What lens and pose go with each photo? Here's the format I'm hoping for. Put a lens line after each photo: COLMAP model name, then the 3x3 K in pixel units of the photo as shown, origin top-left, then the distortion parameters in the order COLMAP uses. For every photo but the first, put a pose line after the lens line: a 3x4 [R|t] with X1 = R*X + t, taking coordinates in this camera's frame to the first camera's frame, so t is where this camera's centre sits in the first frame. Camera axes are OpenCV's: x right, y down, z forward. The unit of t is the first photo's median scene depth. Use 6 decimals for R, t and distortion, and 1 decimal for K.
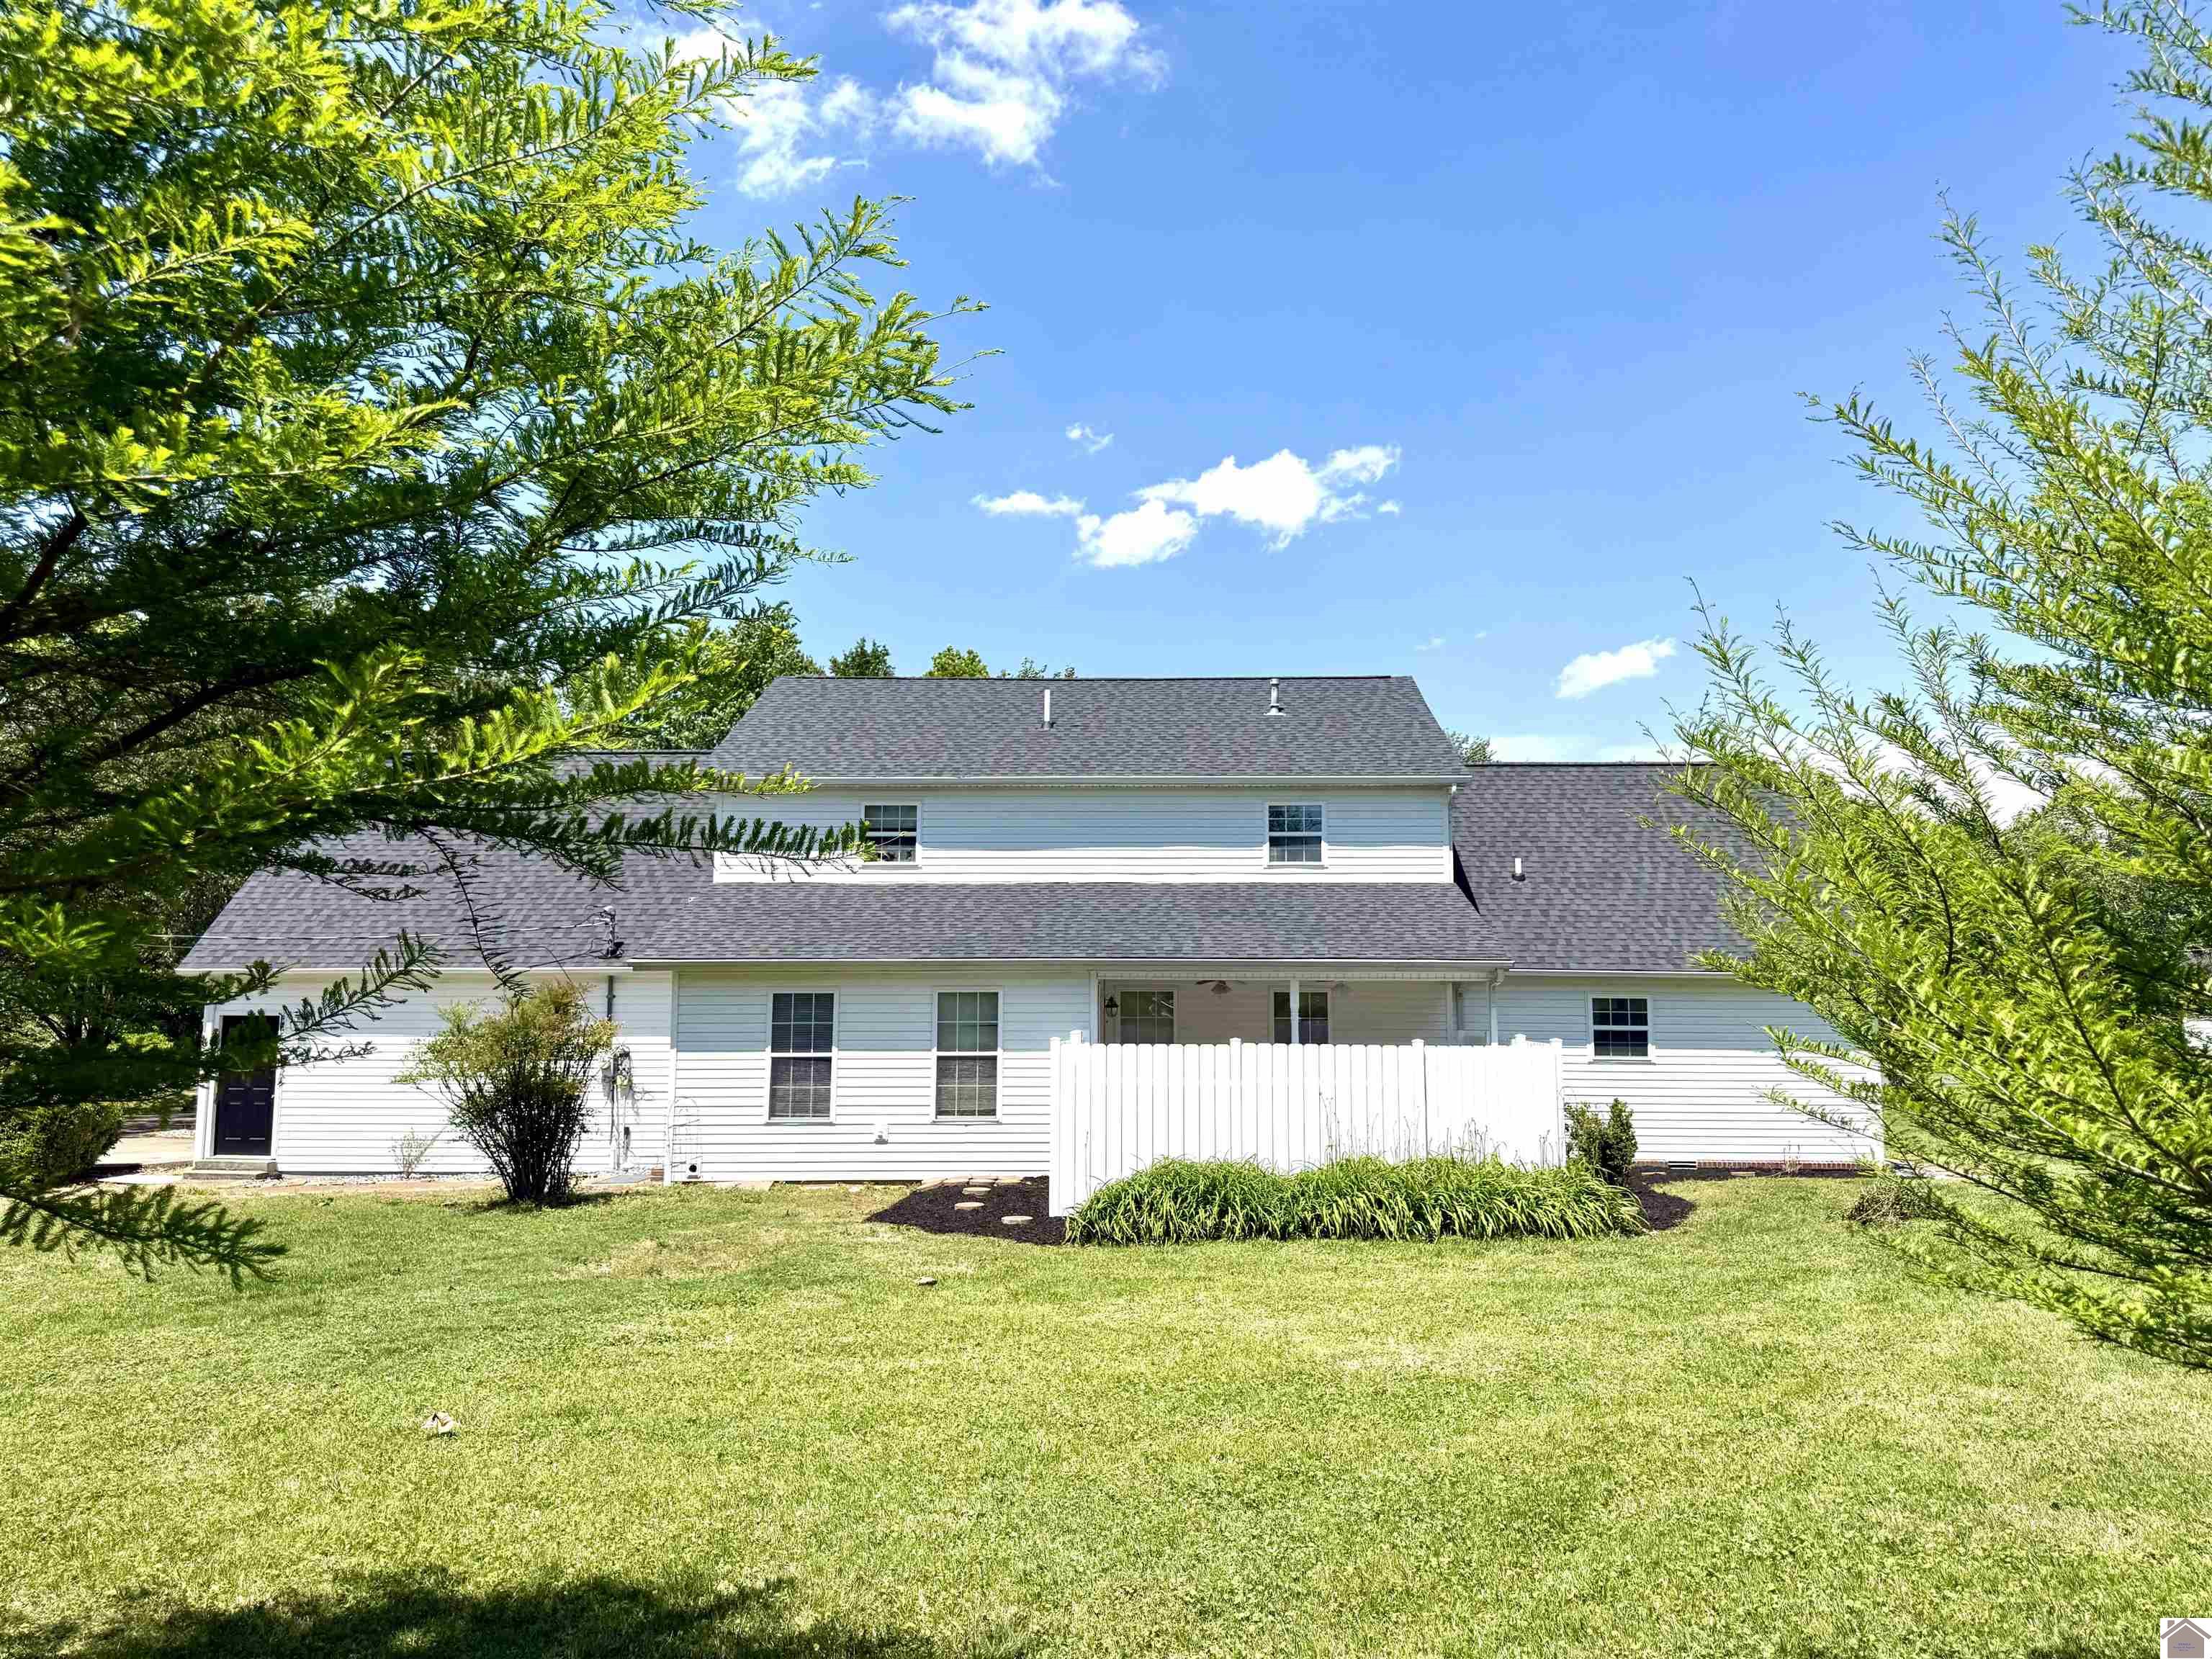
lens RADIAL K [[1495.0, 0, 1106.0], [0, 1495.0, 829.5], [0, 0, 1]] dist [0.088062, -0.137001]
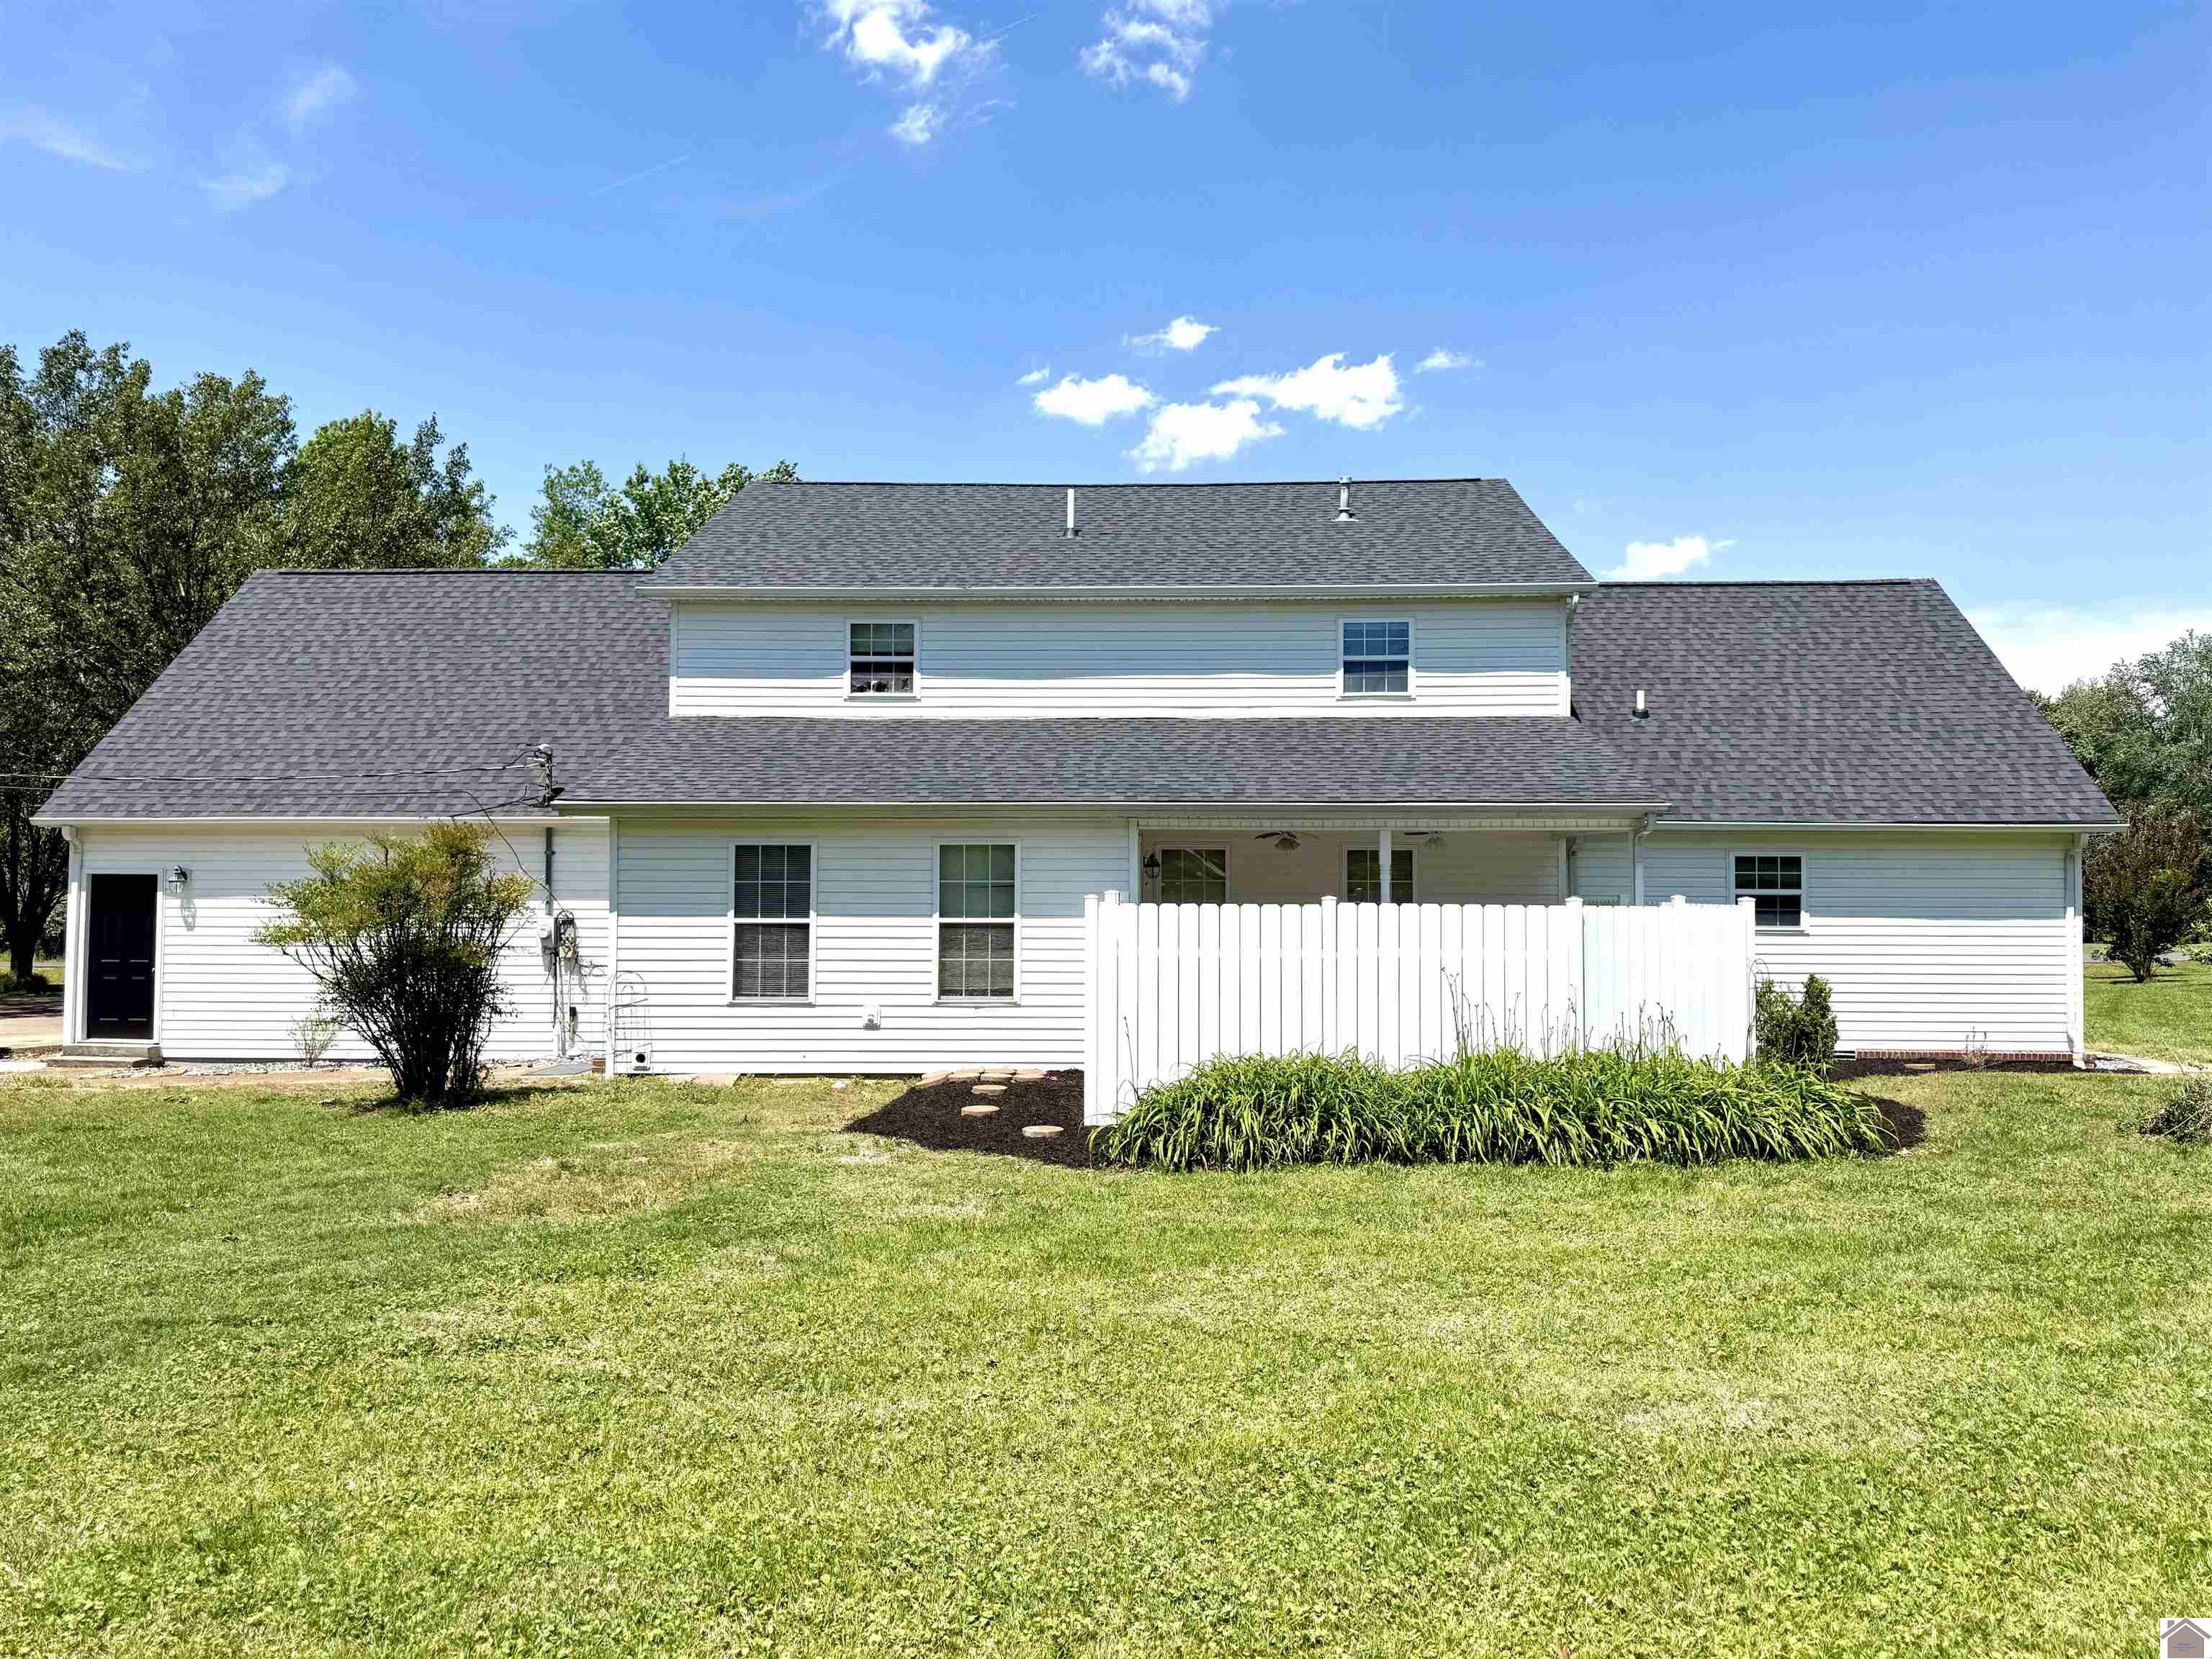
lens RADIAL K [[1604.8, 0, 1106.0], [0, 1604.8, 829.5], [0, 0, 1]] dist [0.060568, -0.068638]
pose [[0.999914, 0.001163, -0.013060, -0.011848], [-0.000050, 0.996394, 0.084842, 0.027680], [0.013112, -0.084834, 0.996309, 0.144496]]
